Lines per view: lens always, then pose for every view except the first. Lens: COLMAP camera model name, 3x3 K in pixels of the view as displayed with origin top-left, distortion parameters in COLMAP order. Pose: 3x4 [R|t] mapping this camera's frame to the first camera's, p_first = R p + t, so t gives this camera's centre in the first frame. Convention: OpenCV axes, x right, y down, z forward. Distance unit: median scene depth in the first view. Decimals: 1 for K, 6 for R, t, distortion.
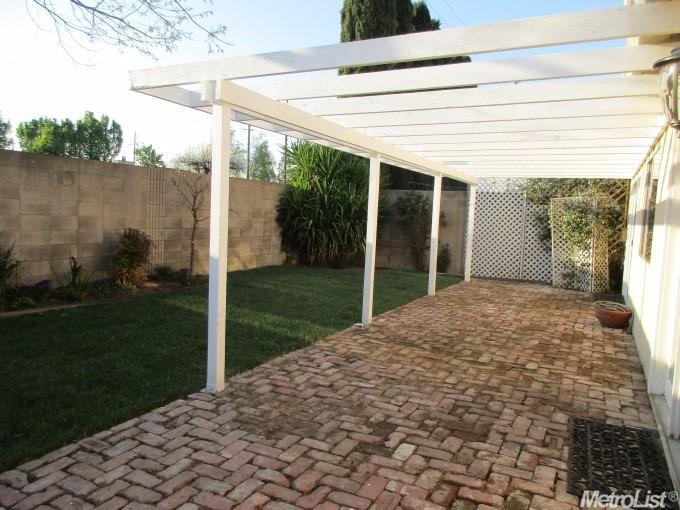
lens RADIAL K [[502.1, 0, 340.0], [0, 502.1, 255.0], [0, 0, 1]] dist [-0.007427, 0.003800]
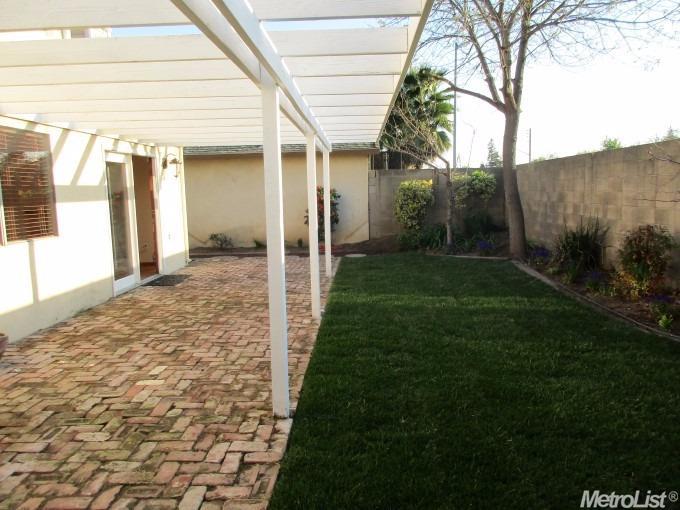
lens RADIAL K [[502.1, 0, 340.0], [0, 502.1, 255.0], [0, 0, 1]] dist [-0.007427, 0.003800]
pose [[-0.905332, 0.031907, -0.423505, 0.387430], [-0.051433, 0.981598, 0.183902, -0.145561], [0.421579, 0.188275, -0.887031, 1.737941]]
